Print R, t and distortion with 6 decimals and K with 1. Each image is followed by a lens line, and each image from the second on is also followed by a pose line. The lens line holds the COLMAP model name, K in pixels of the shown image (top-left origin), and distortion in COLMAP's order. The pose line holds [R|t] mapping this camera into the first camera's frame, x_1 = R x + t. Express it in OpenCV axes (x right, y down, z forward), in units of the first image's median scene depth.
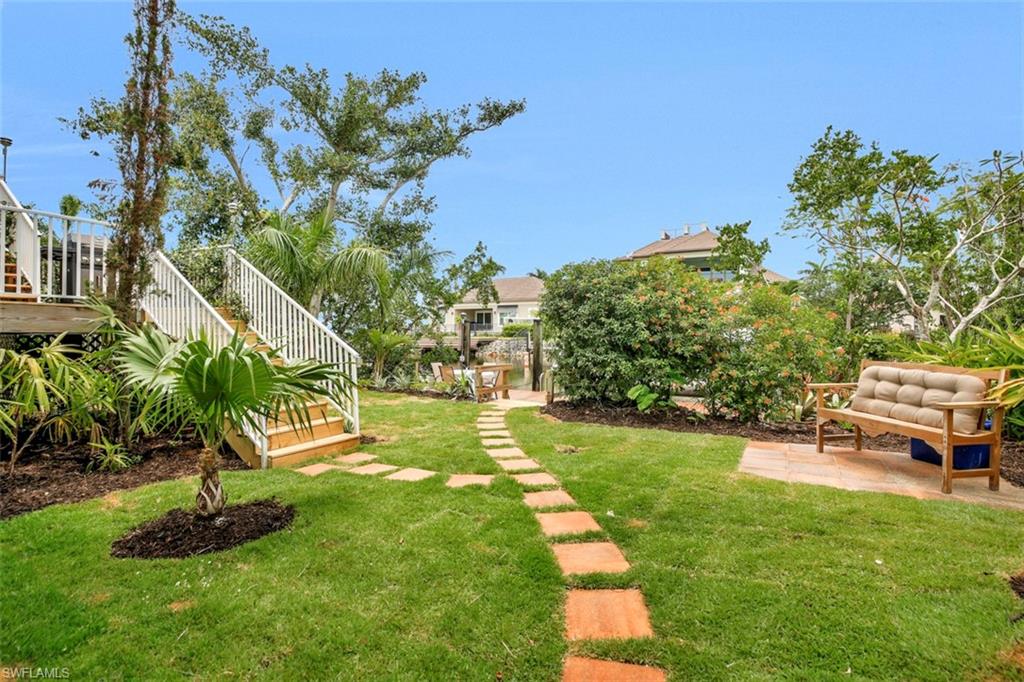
lens RADIAL K [[487.9, 0, 510.5], [0, 487.9, 338.9], [0, 0, 1]] dist [0.001173, -0.000402]
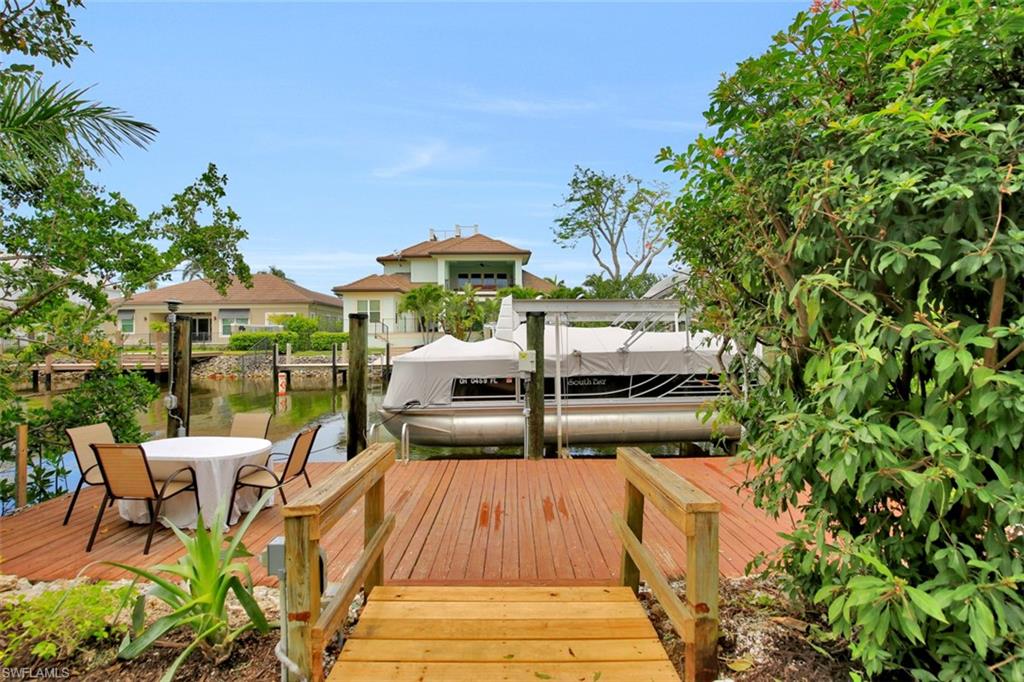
lens RADIAL K [[487.9, 0, 514.5], [0, 487.9, 339.8], [0, 0, 1]] dist [0.001173, -0.000402]
pose [[0.860702, -0.005560, 0.509079, -0.022641], [0.018236, 0.999635, -0.019915, 0.001954], [-0.508782, 0.026425, 0.860490, 0.173200]]
